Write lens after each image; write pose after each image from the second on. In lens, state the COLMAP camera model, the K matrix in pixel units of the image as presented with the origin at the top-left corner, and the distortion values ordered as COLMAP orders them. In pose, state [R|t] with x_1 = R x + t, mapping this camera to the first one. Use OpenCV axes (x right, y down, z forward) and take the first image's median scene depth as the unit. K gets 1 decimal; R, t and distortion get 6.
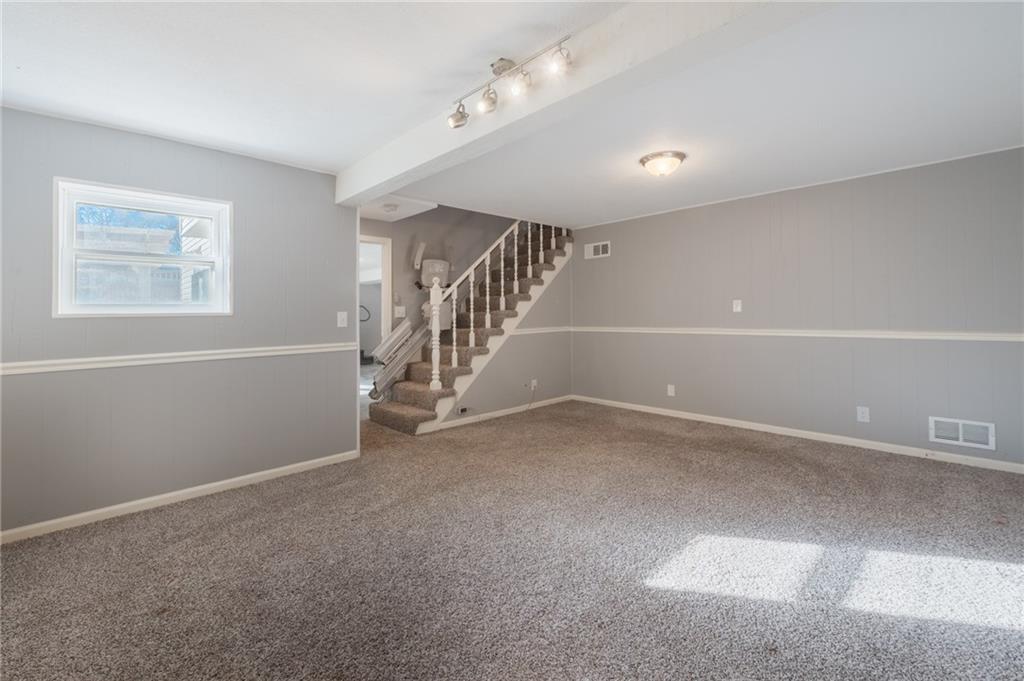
lens RADIAL K [[420.1, 0, 514.6], [0, 420.1, 314.2], [0, 0, 1]] dist [-0.003237, -0.000005]
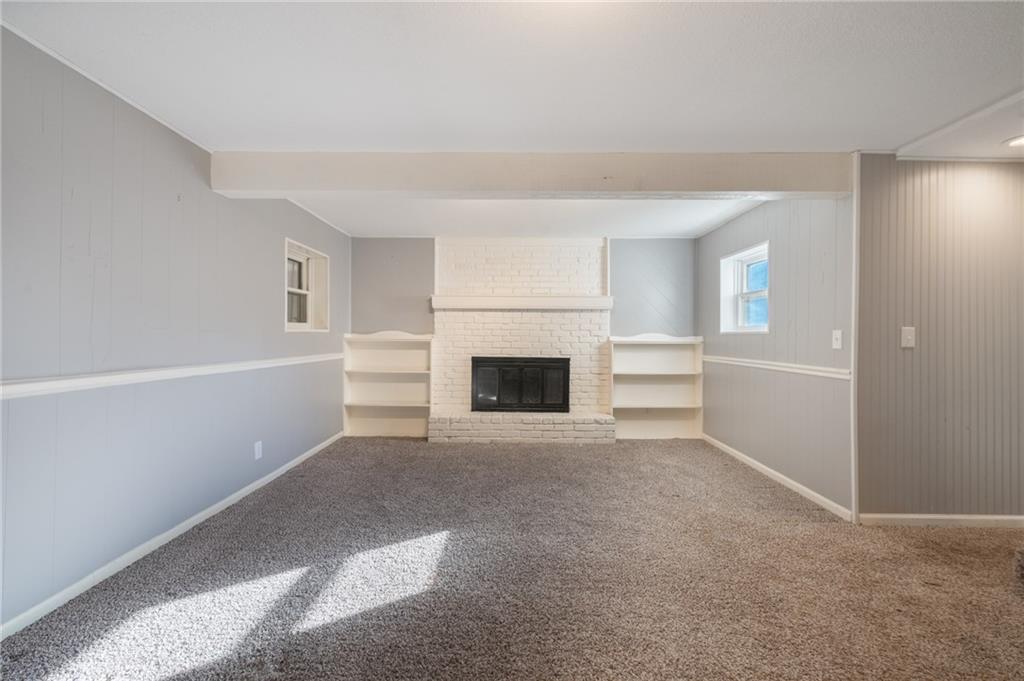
lens RADIAL K [[420.1, 0, 517.8], [0, 420.1, 333.2], [0, 0, 1]] dist [-0.003237, -0.000005]
pose [[-0.676971, 0.007217, -0.735974, 0.488619], [0.003892, 0.999973, 0.006226, -0.006191], [0.736000, 0.001350, -0.676981, 0.879786]]
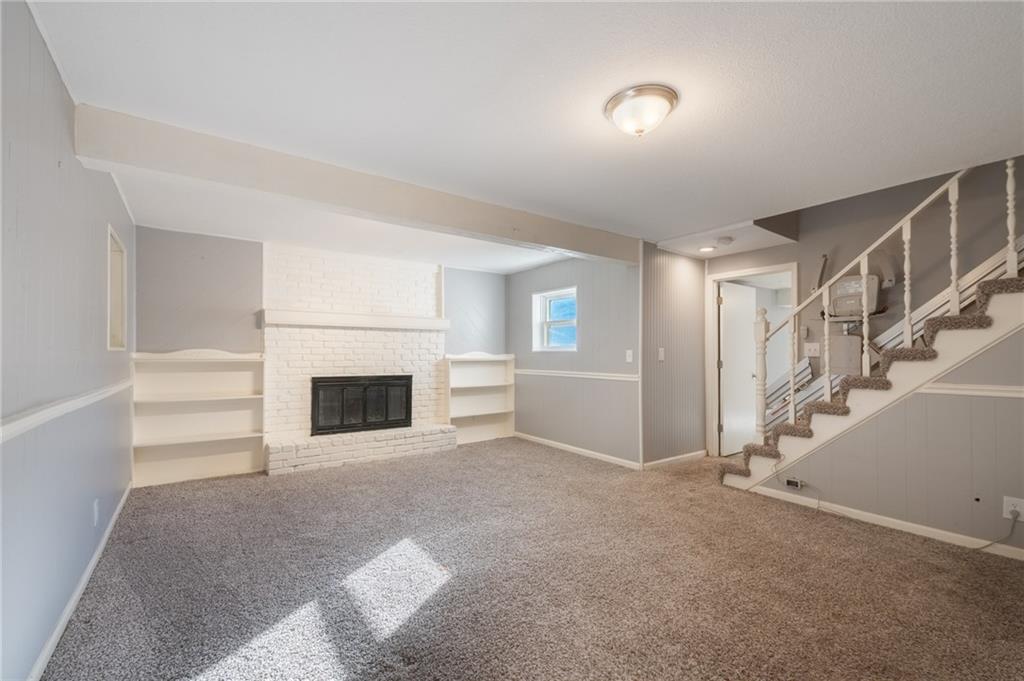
lens RADIAL K [[420.1, 0, 513.7], [0, 420.1, 349.0], [0, 0, 1]] dist [-0.003237, -0.000005]
pose [[-0.121962, 0.003412, -0.992529, 0.722929], [-0.001003, 0.999993, 0.003561, -0.010812], [0.992534, 0.001430, -0.121958, 0.647942]]
